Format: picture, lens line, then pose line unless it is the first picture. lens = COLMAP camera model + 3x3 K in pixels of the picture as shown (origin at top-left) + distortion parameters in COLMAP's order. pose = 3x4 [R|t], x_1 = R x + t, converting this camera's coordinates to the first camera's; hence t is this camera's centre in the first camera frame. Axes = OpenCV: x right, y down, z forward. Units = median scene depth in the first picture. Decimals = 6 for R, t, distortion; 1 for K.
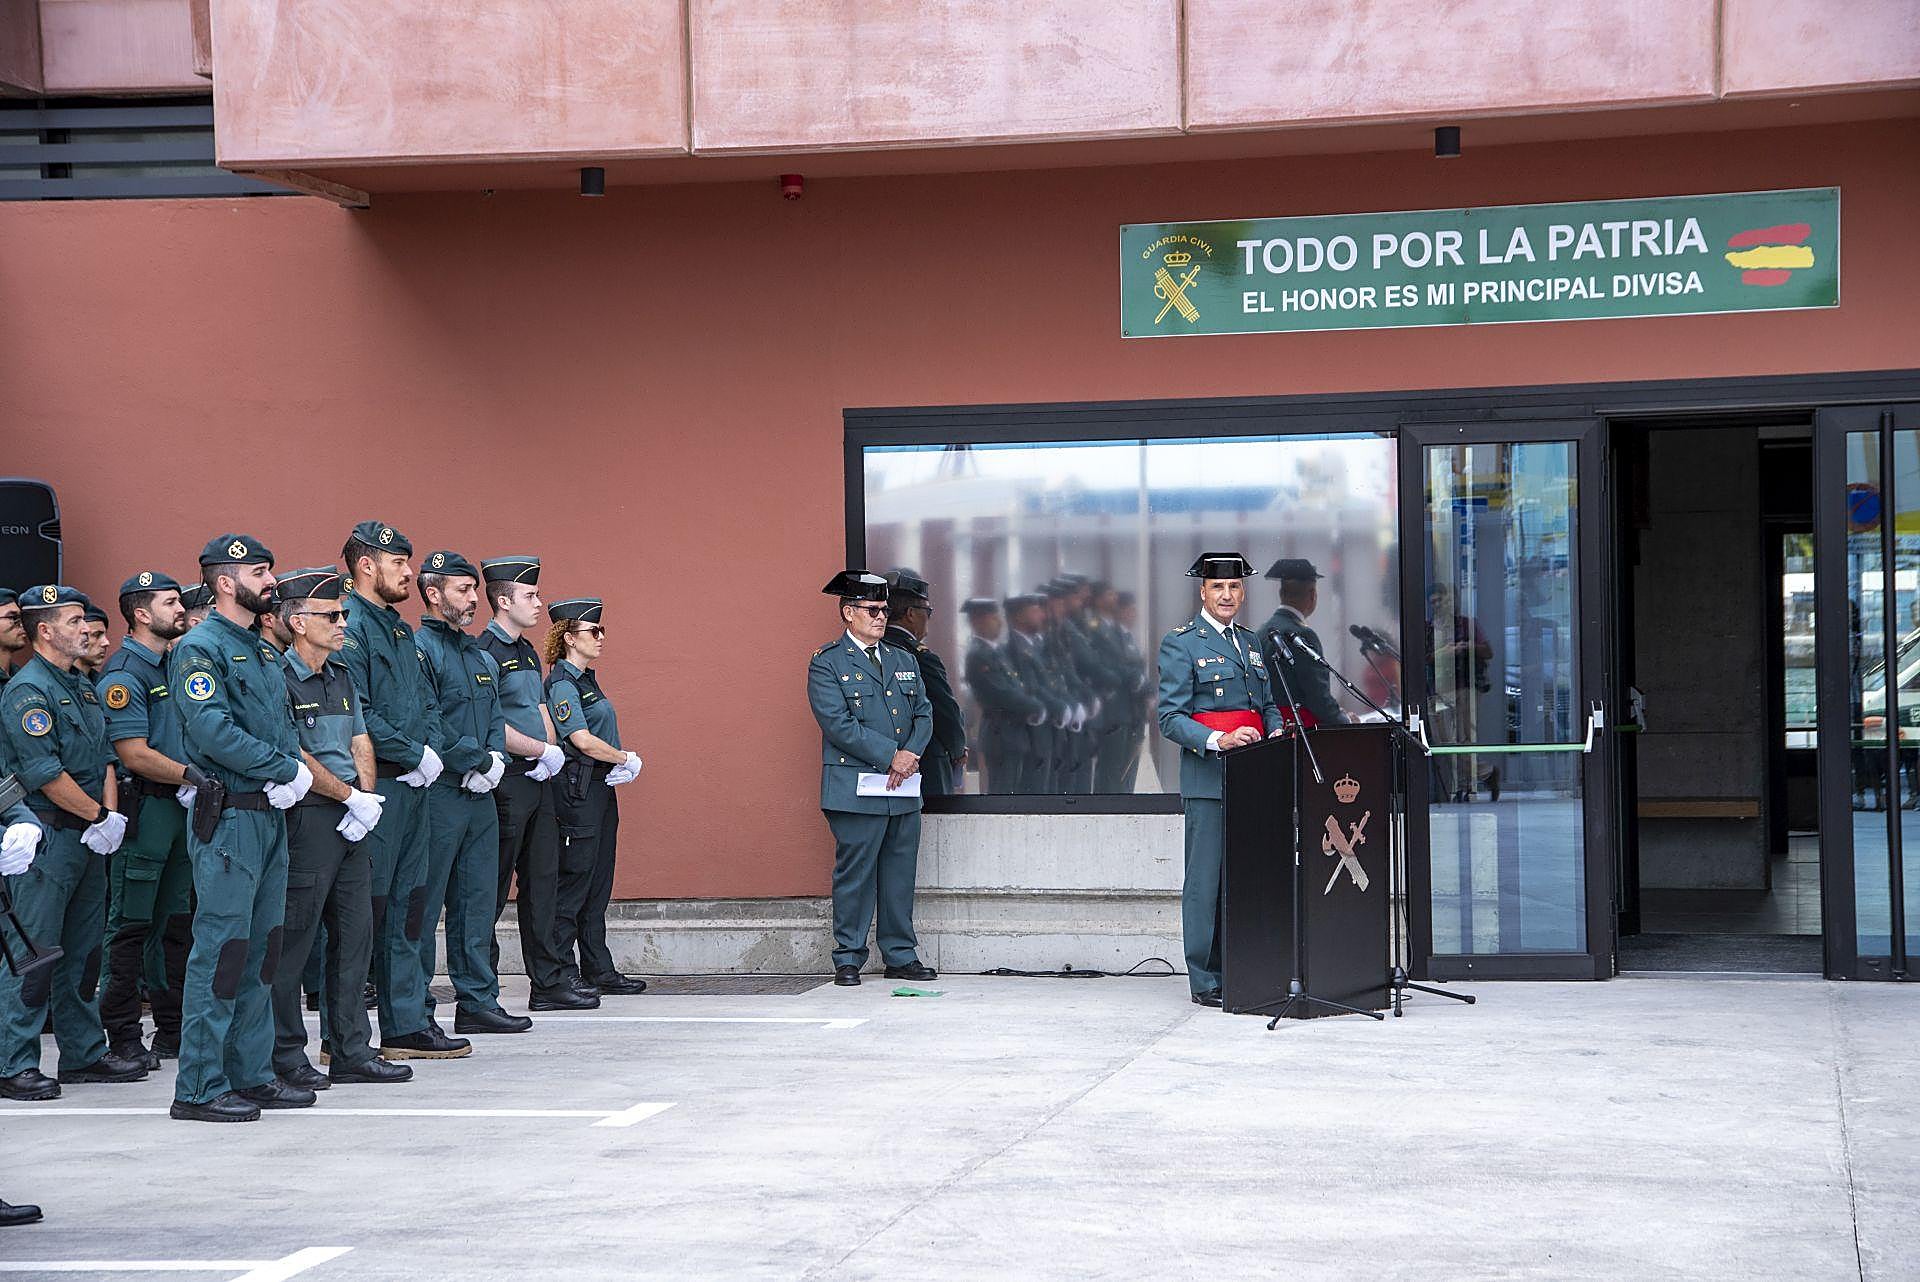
lens RADIAL K [[3868.3, 0, 947.3], [0, 3868.3, 670.9], [0, 0, 1]] dist [0.417860, 0.000000]
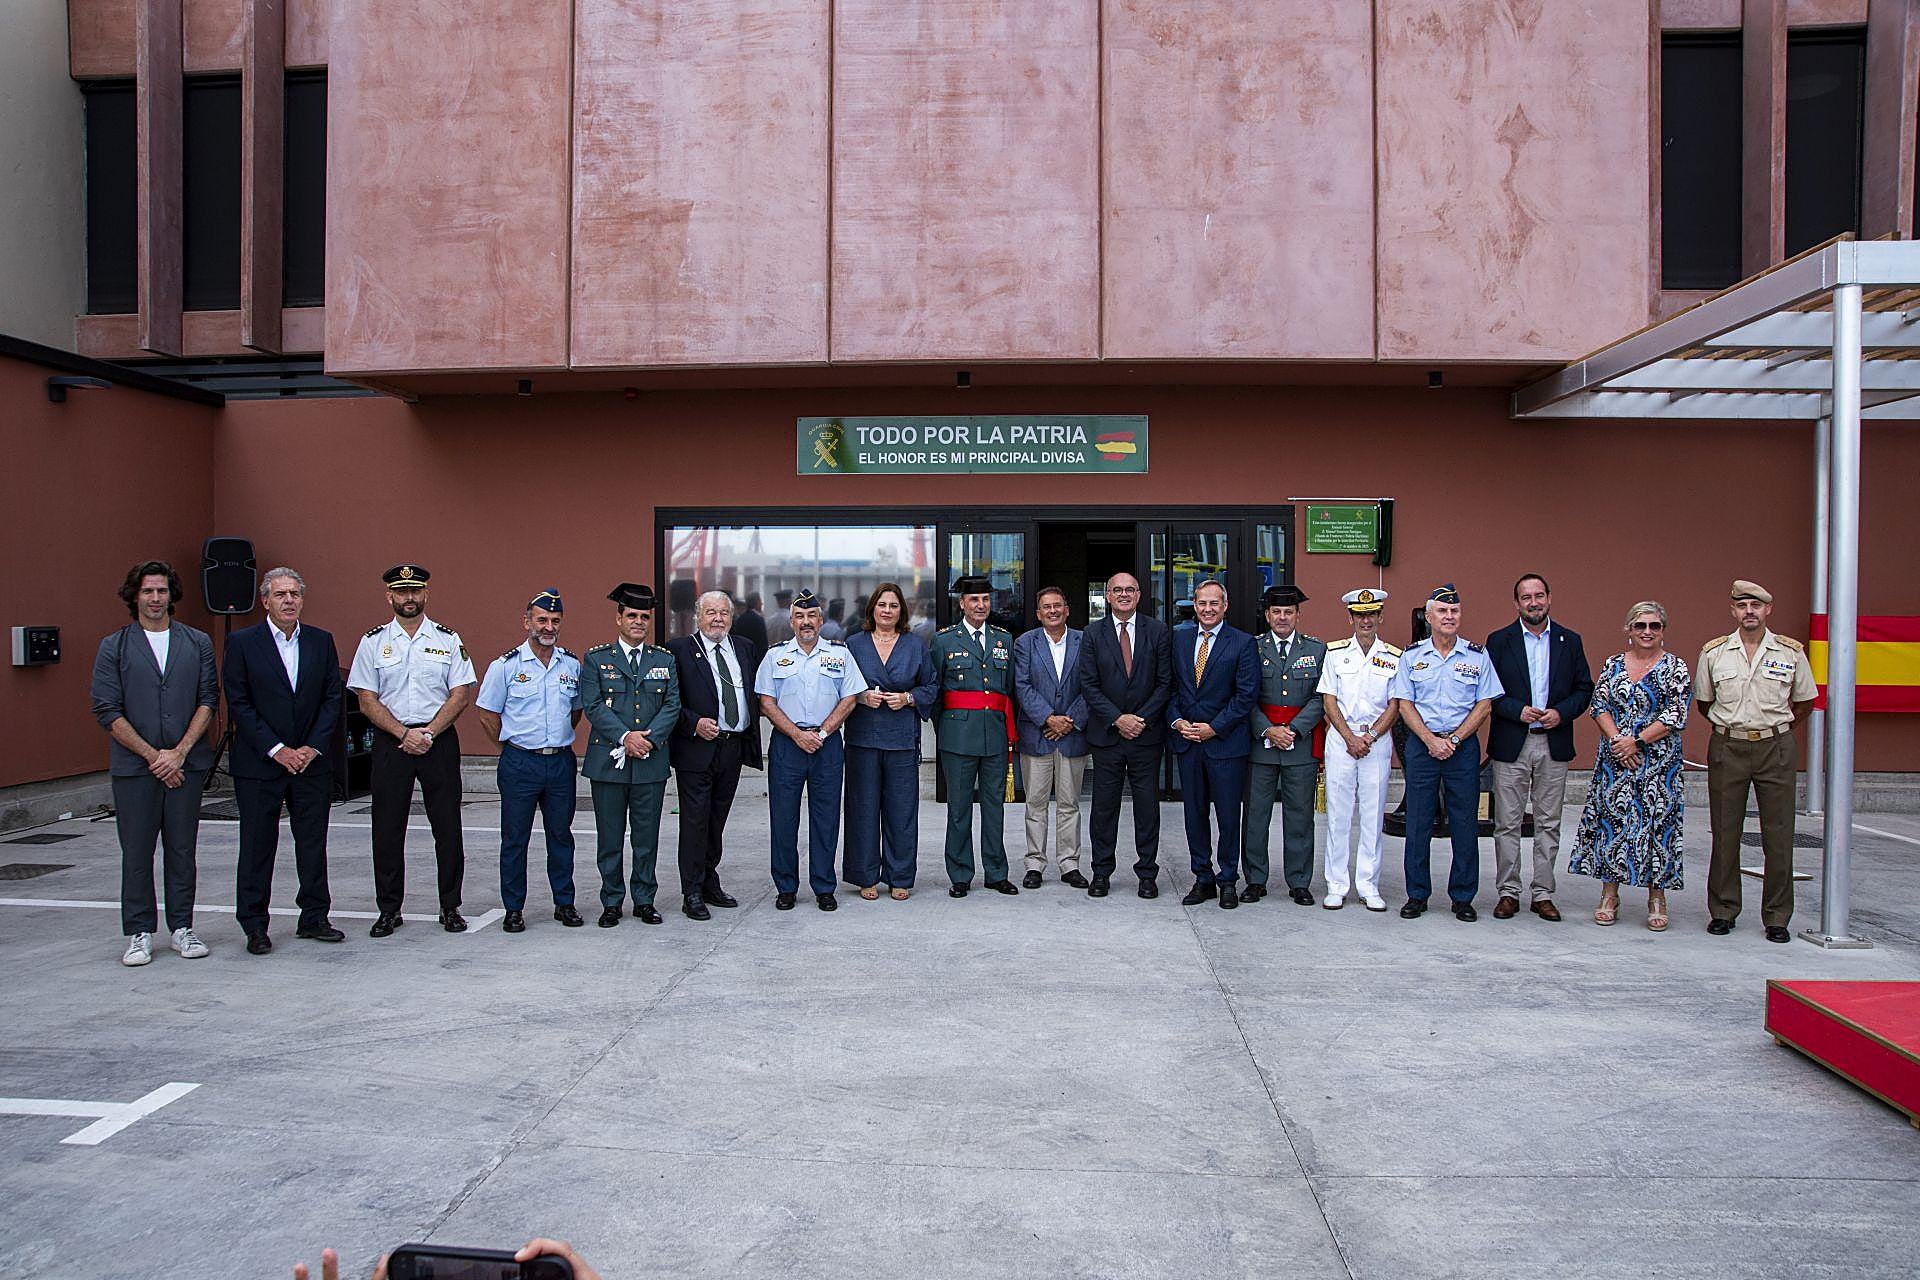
lens RADIAL K [[1416.2, 0, 966.2], [0, 1416.2, 668.9], [0, 0, 1]] dist [-0.126477, 0.029111]
pose [[0.988235, 0.013578, 0.152340, 0.023617], [-0.018082, 0.999438, 0.028221, -0.009909], [-0.151872, -0.030643, 0.987925, 0.301930]]
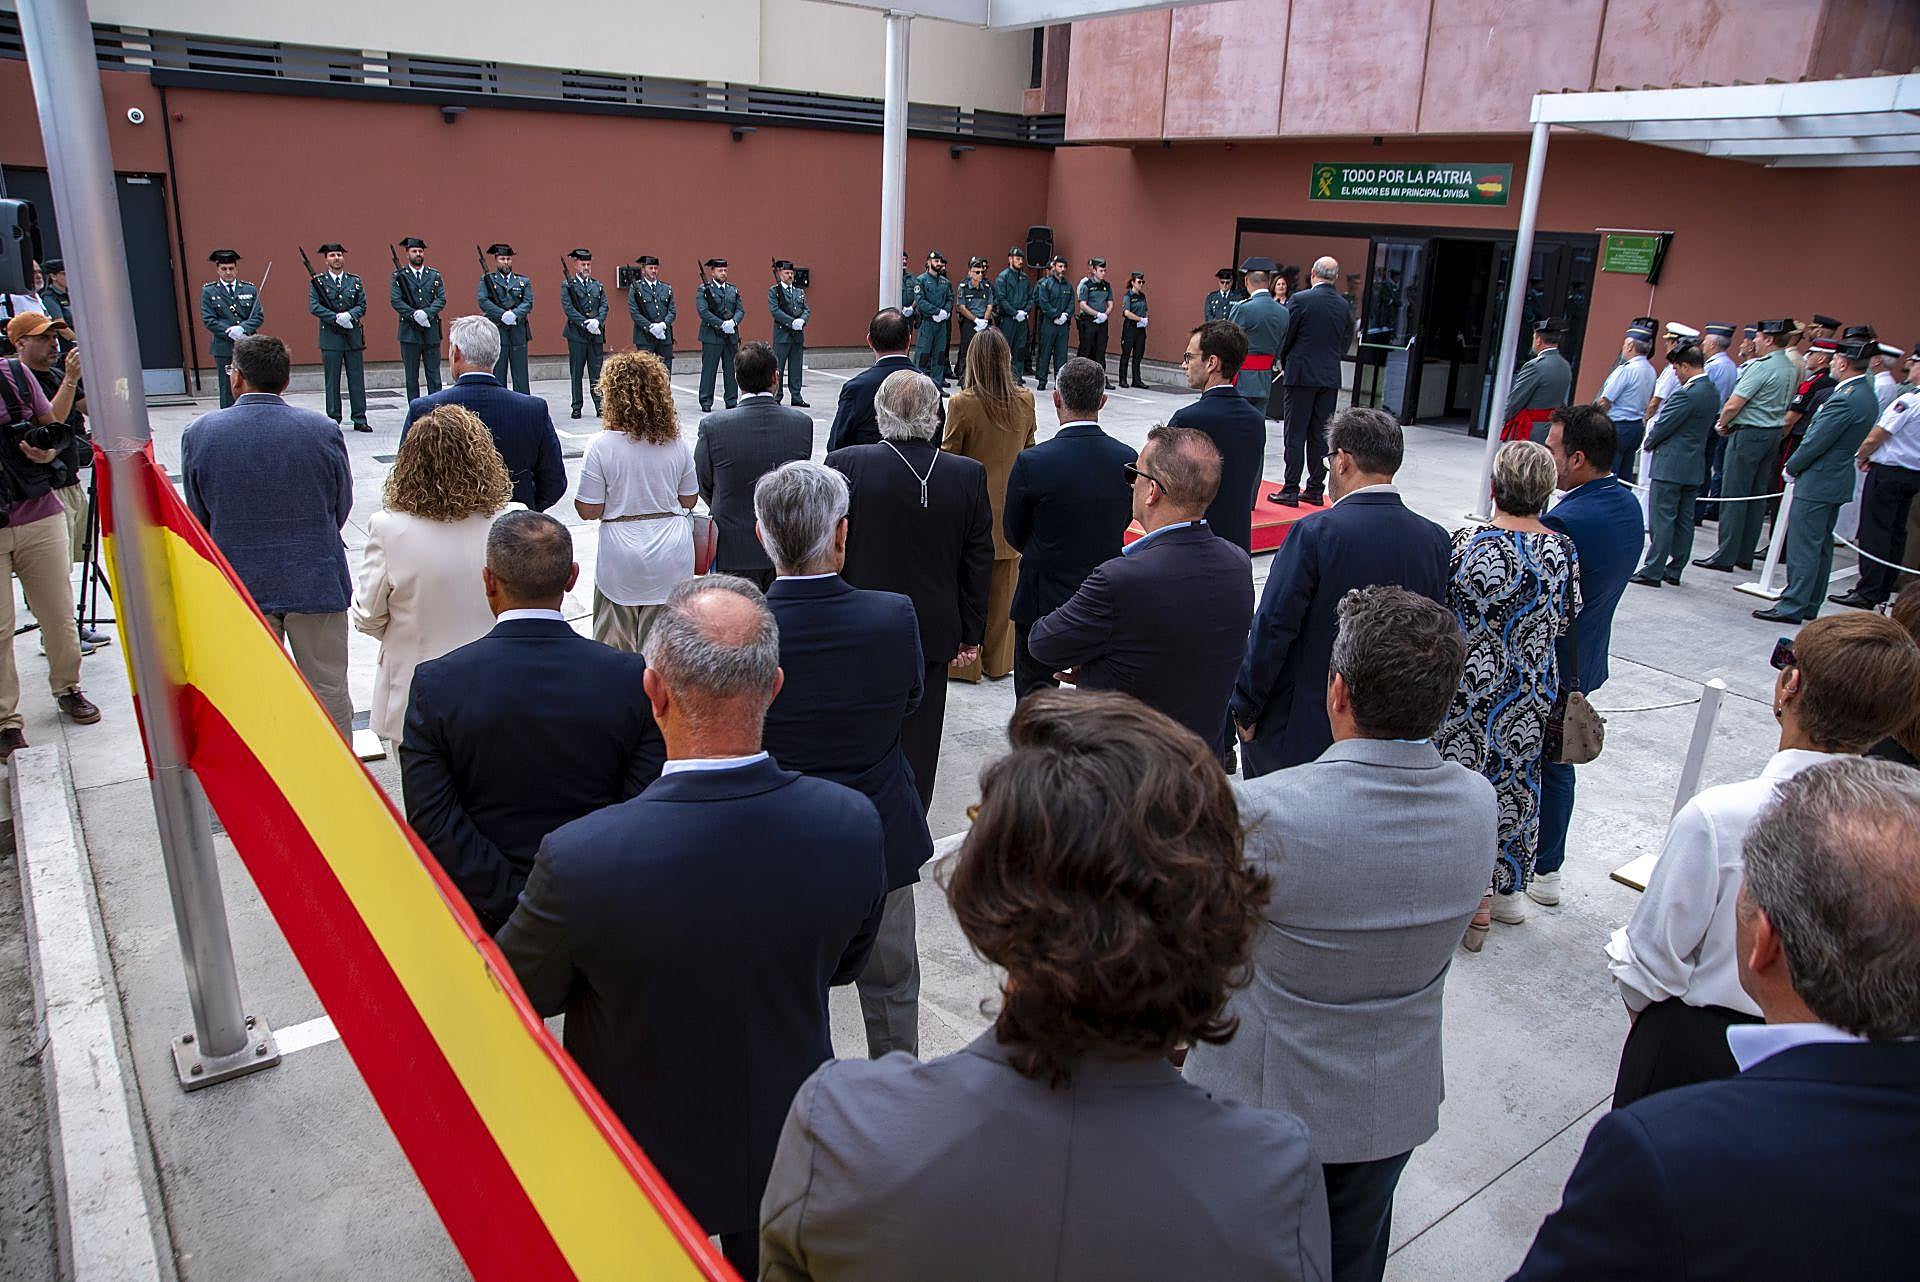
lens RADIAL K [[1352.2, 0, 936.9], [0, 1352.2, 668.7], [0, 0, 1]] dist [-0.085459, 0.042299]
pose [[0.750676, 0.254754, -0.609579, 0.611195], [-0.064151, 0.946413, 0.316523, -0.052173], [0.657549, -0.198501, 0.726792, -0.056208]]
